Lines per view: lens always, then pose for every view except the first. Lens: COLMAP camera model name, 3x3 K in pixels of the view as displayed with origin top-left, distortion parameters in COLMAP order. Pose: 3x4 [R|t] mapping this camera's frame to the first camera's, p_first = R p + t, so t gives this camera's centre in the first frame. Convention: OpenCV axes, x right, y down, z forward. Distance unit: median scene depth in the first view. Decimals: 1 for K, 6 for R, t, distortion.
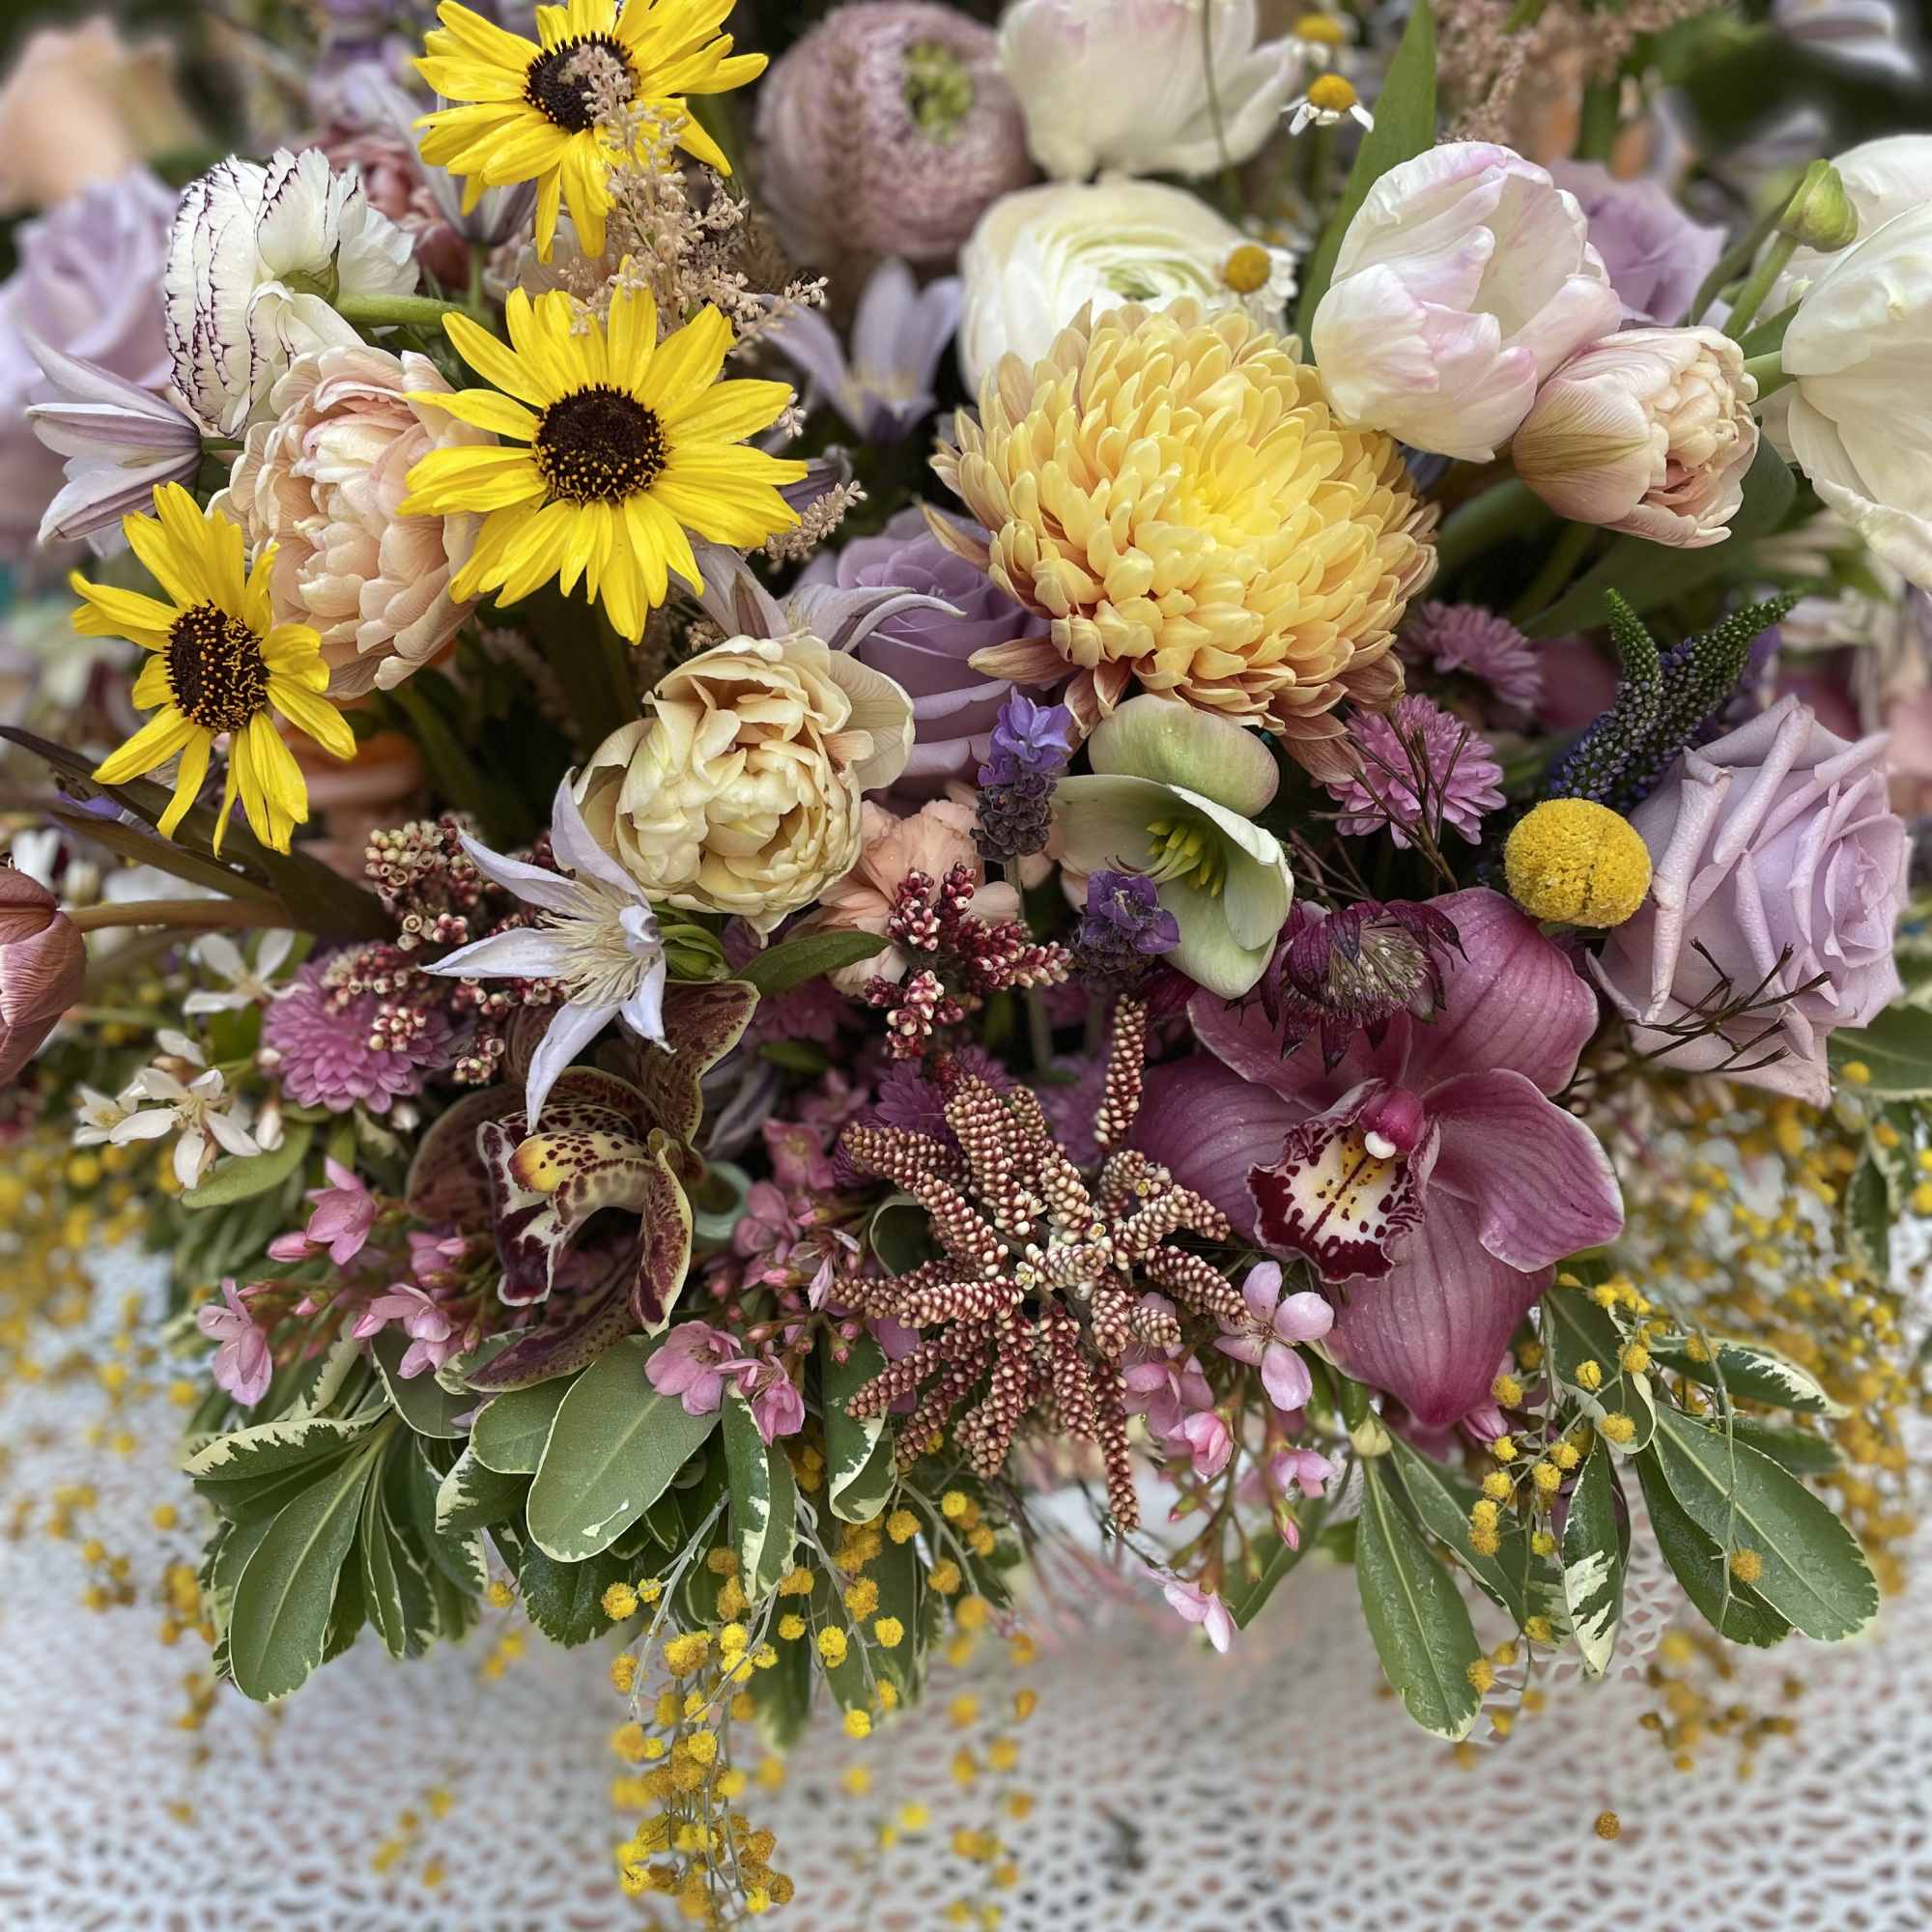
lens RADIAL K [[1931.6, 0, 973.1], [0, 1931.6, 933.2], [0, 0, 1]] dist [0.112267, -0.195364]
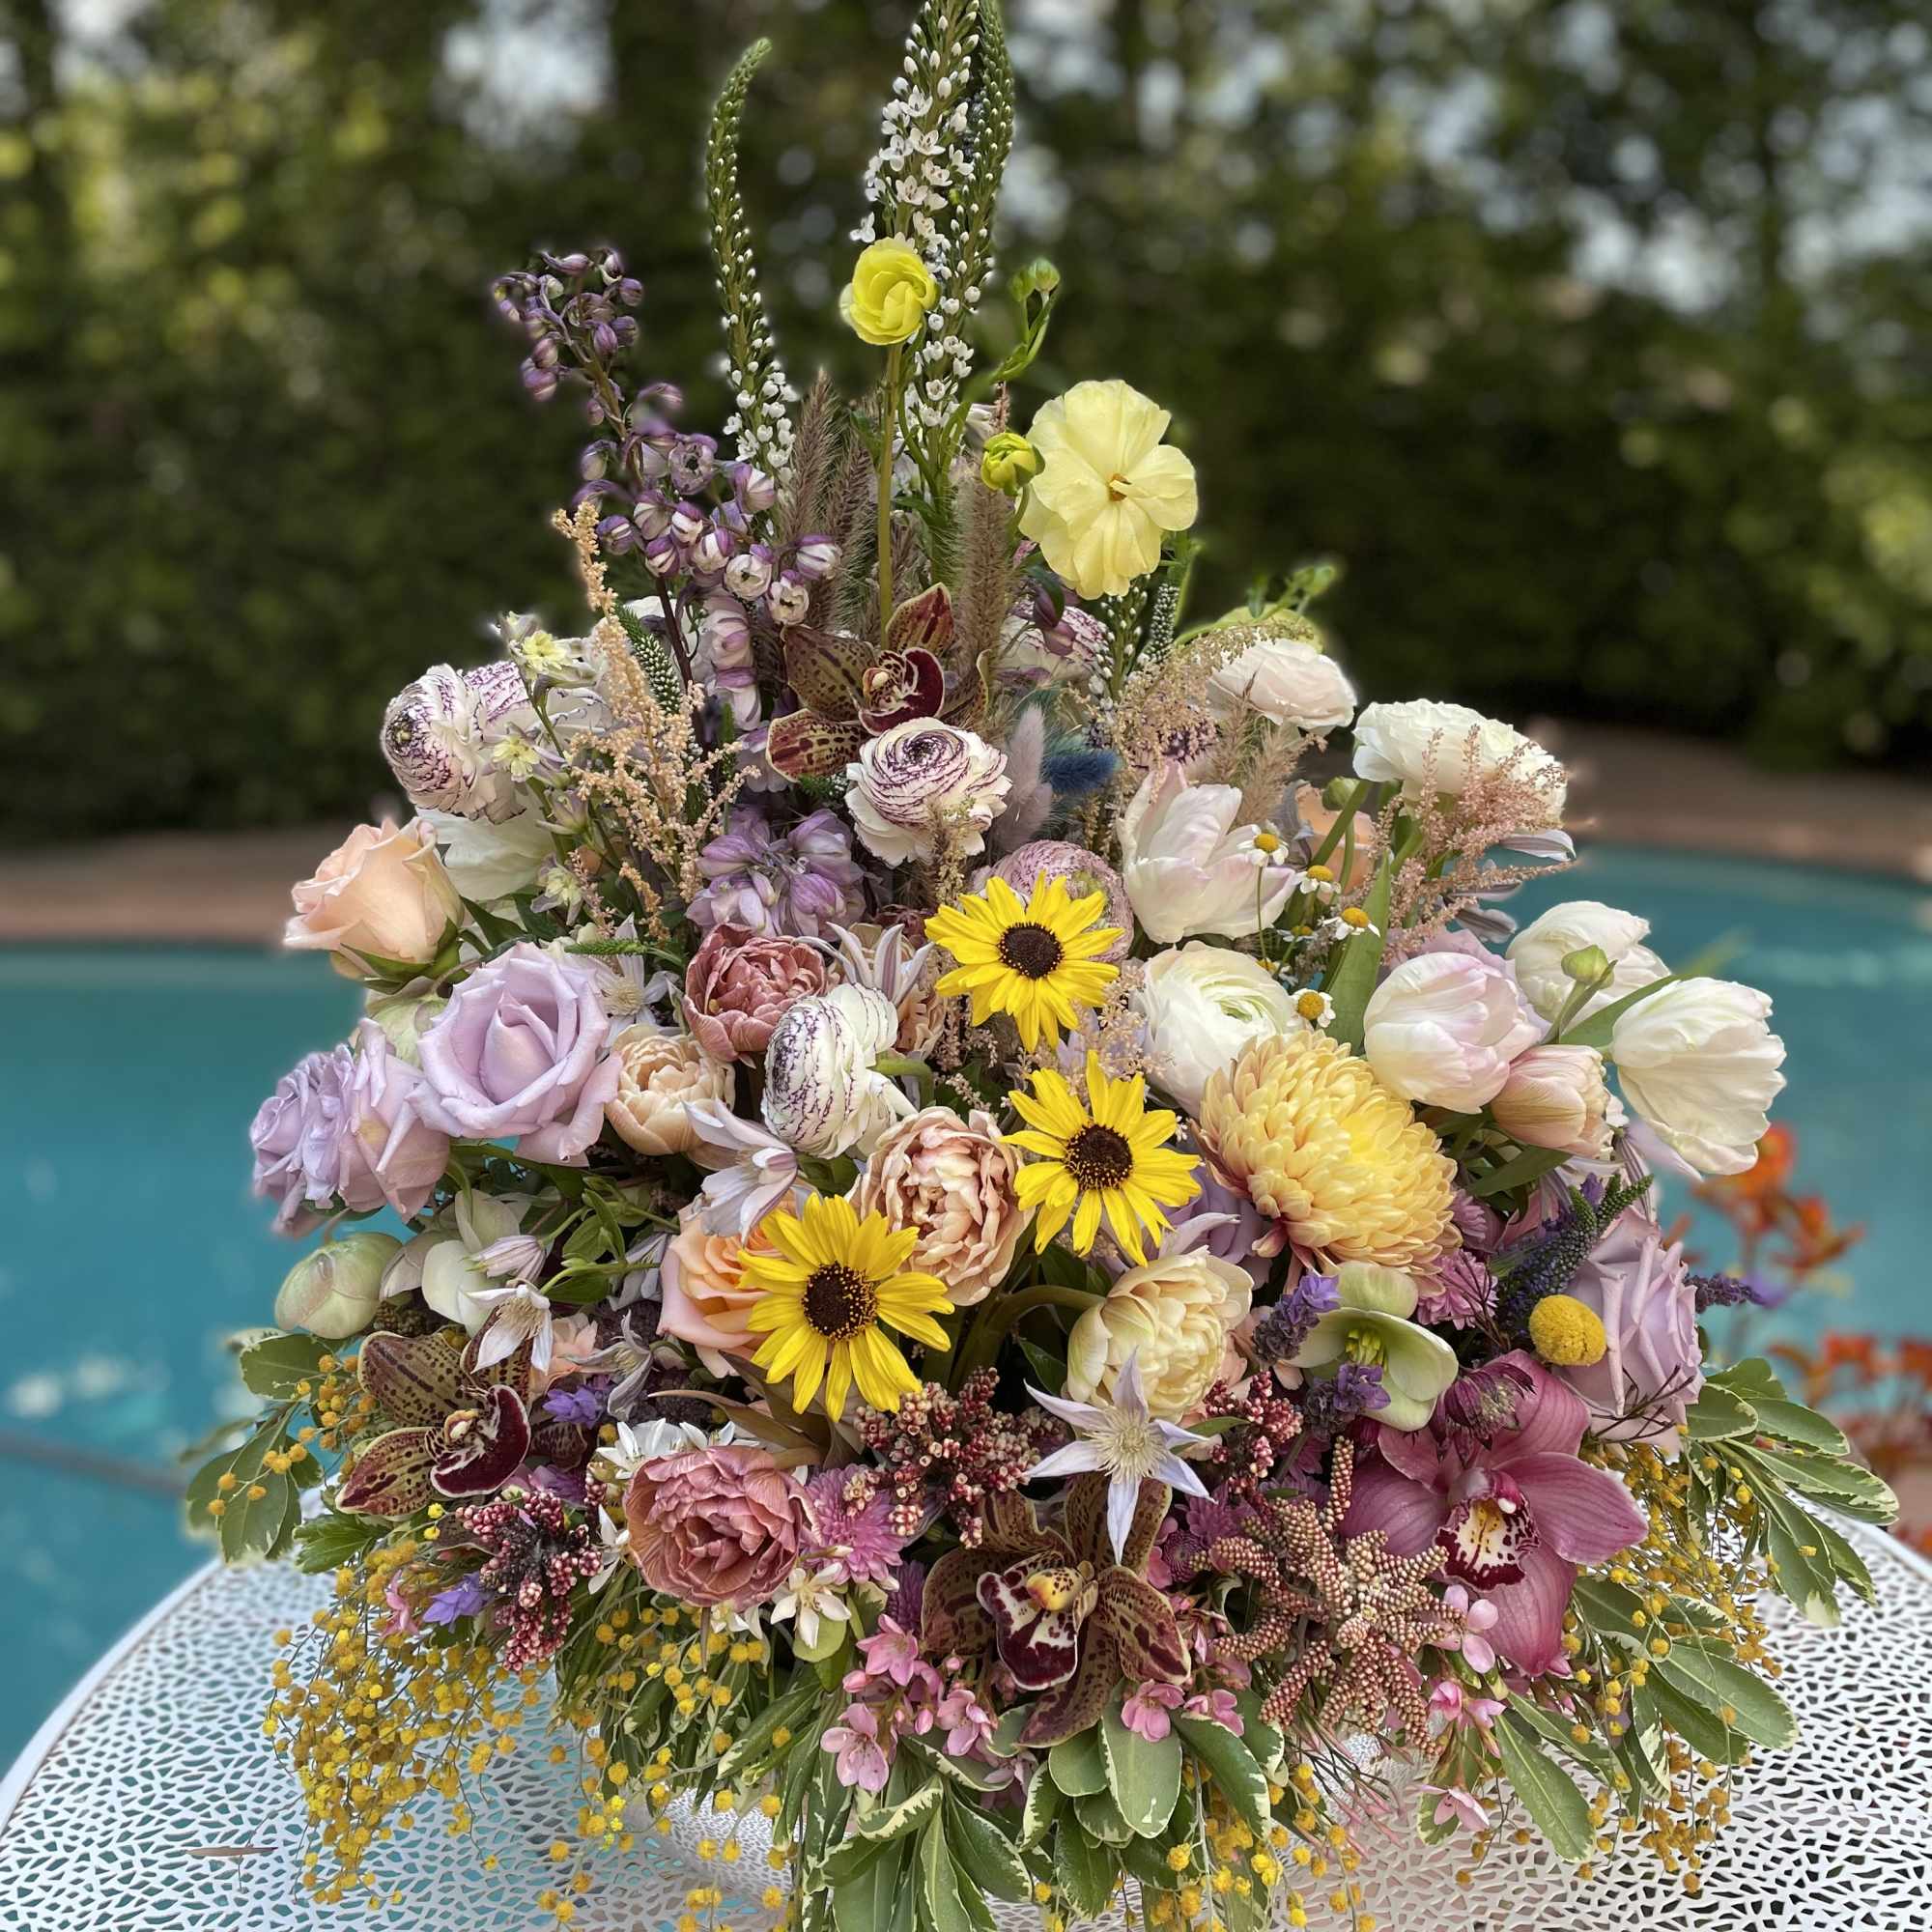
lens RADIAL K [[1892.6, 0, 991.1], [0, 1892.6, 928.4], [0, 0, 1]] dist [0.077027, -0.123088]
pose [[0.941127, -0.041770, 0.335464, -0.781016], [0.113110, 0.974050, -0.196042, -0.113478], [-0.318570, 0.222445, 0.921429, -0.564353]]
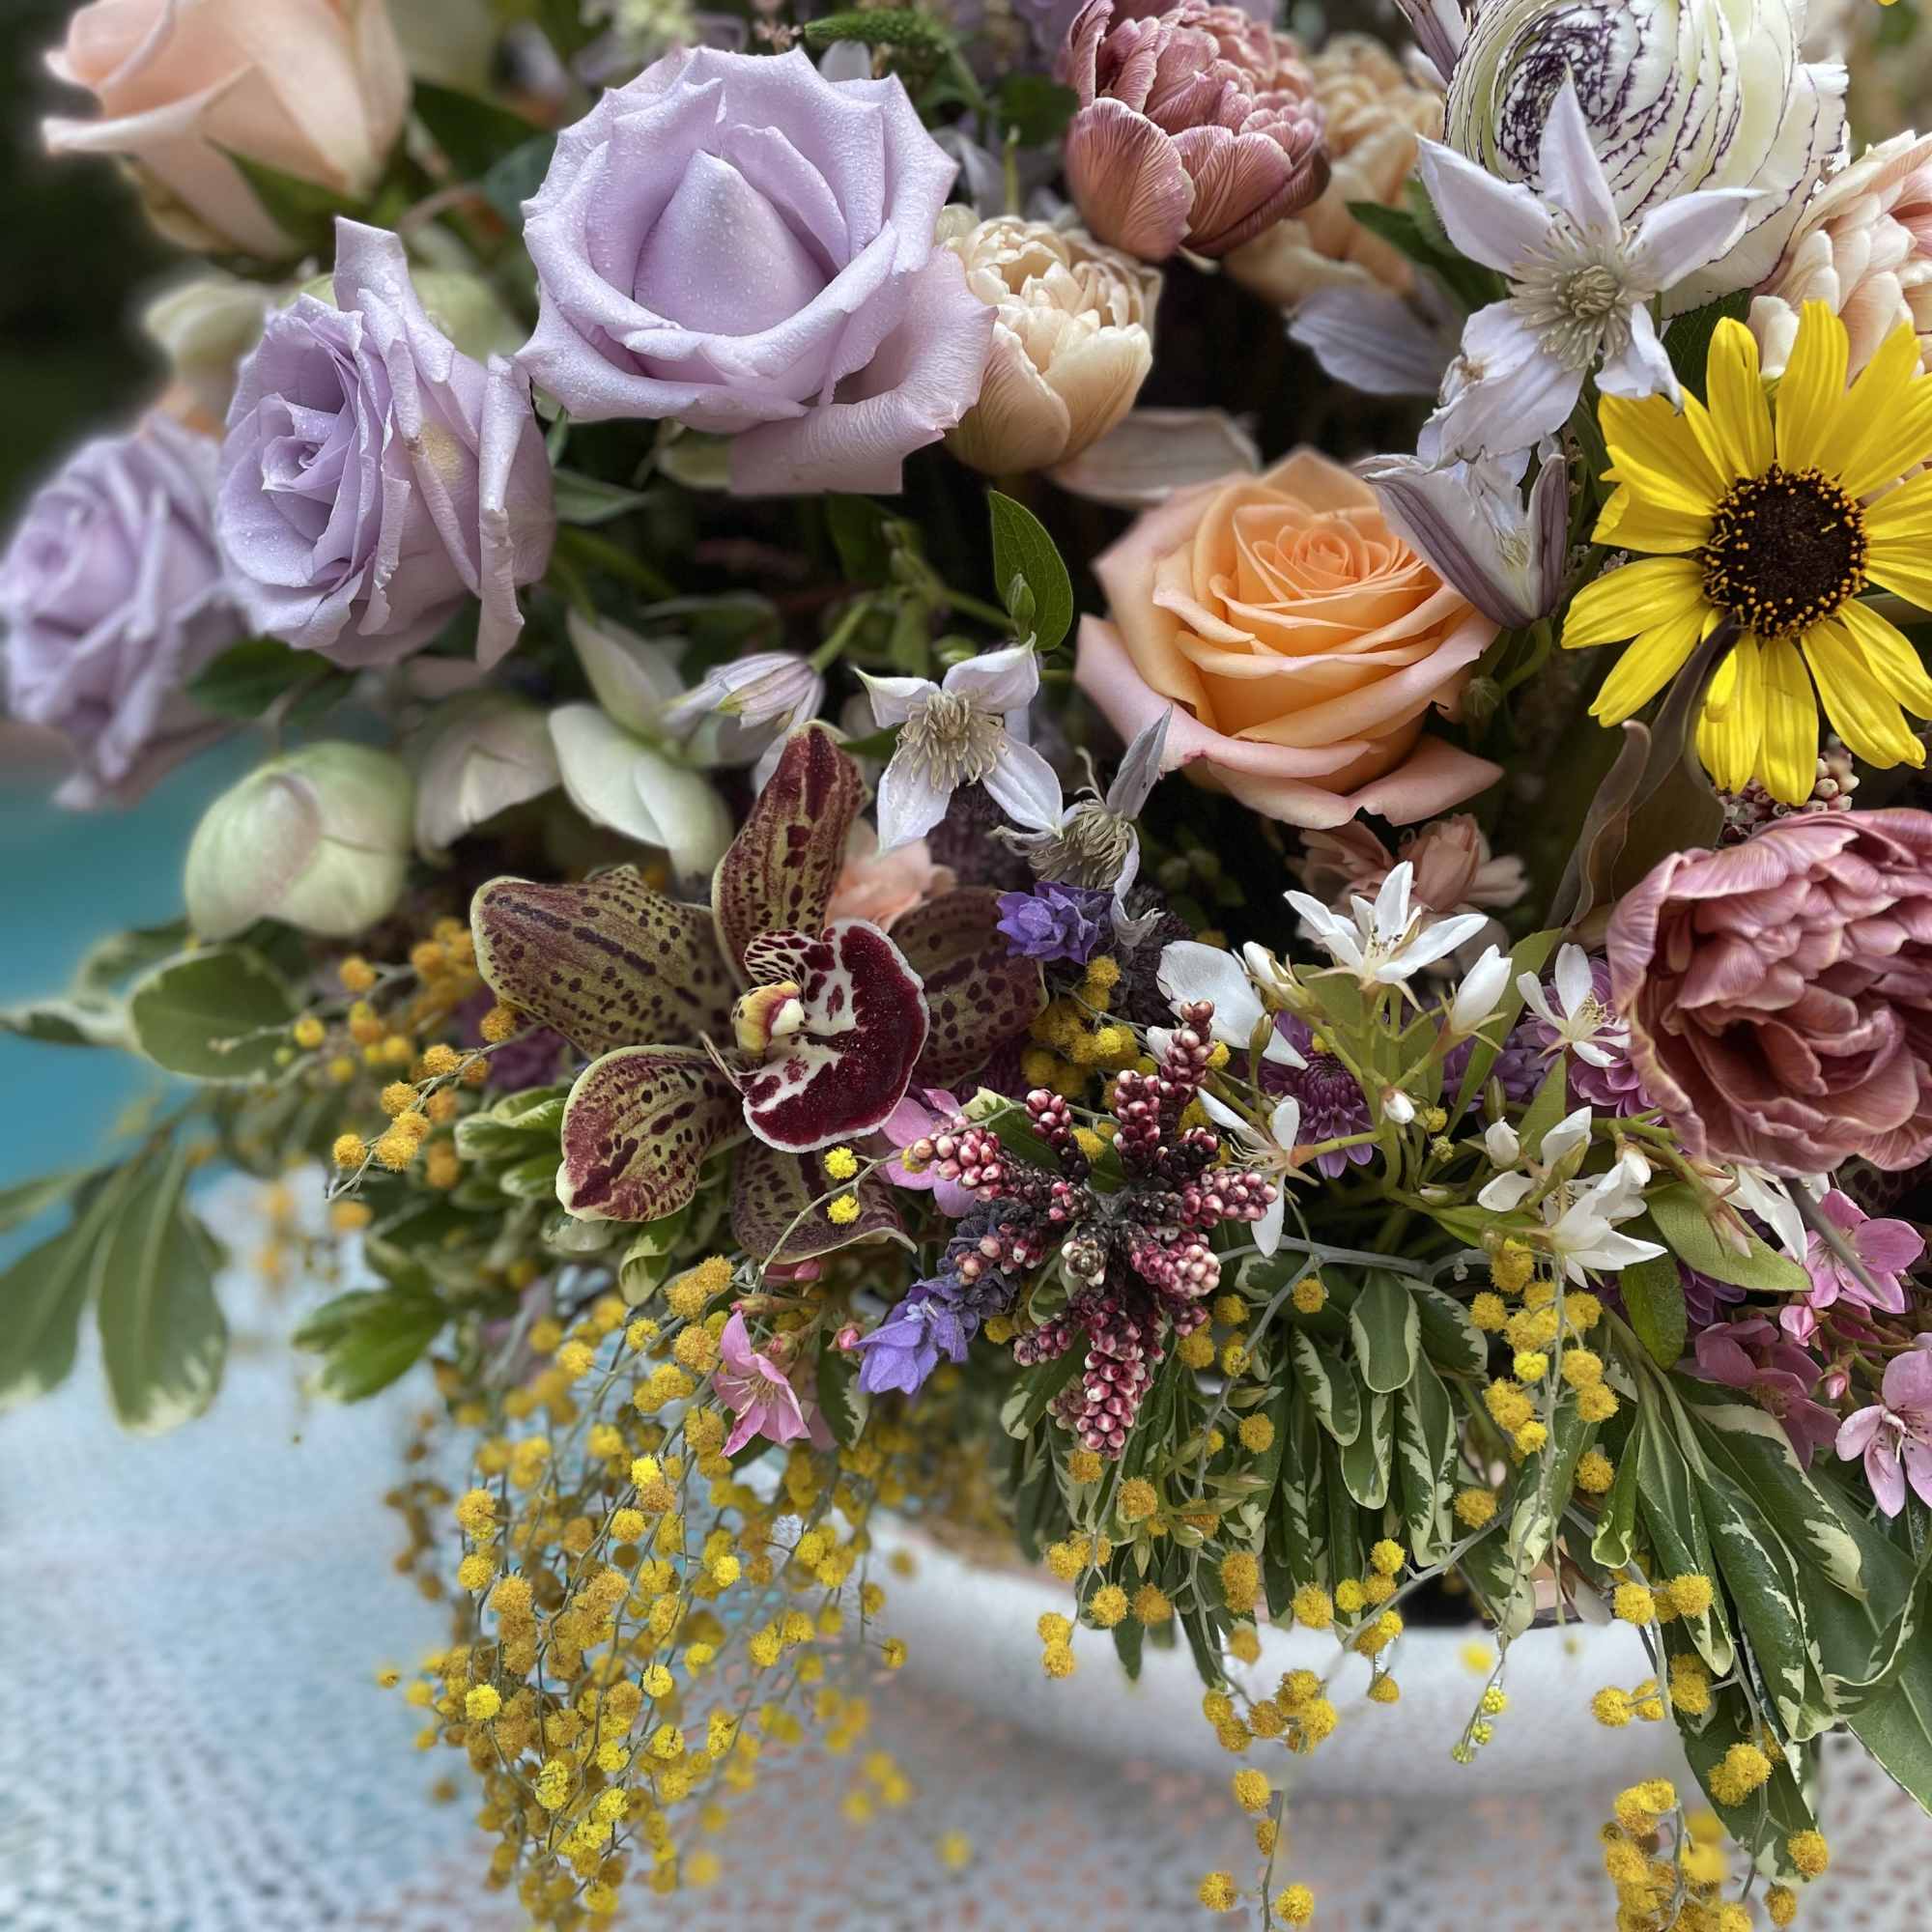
lens RADIAL K [[1931.6, 0, 973.1], [0, 1931.6, 933.2], [0, 0, 1]] dist [0.112267, -0.195364]
pose [[0.779901, -0.185115, 0.597902, -1.113710], [0.258984, 0.965093, -0.039018, -0.044101], [-0.569808, 0.185277, 0.800619, 0.589418]]
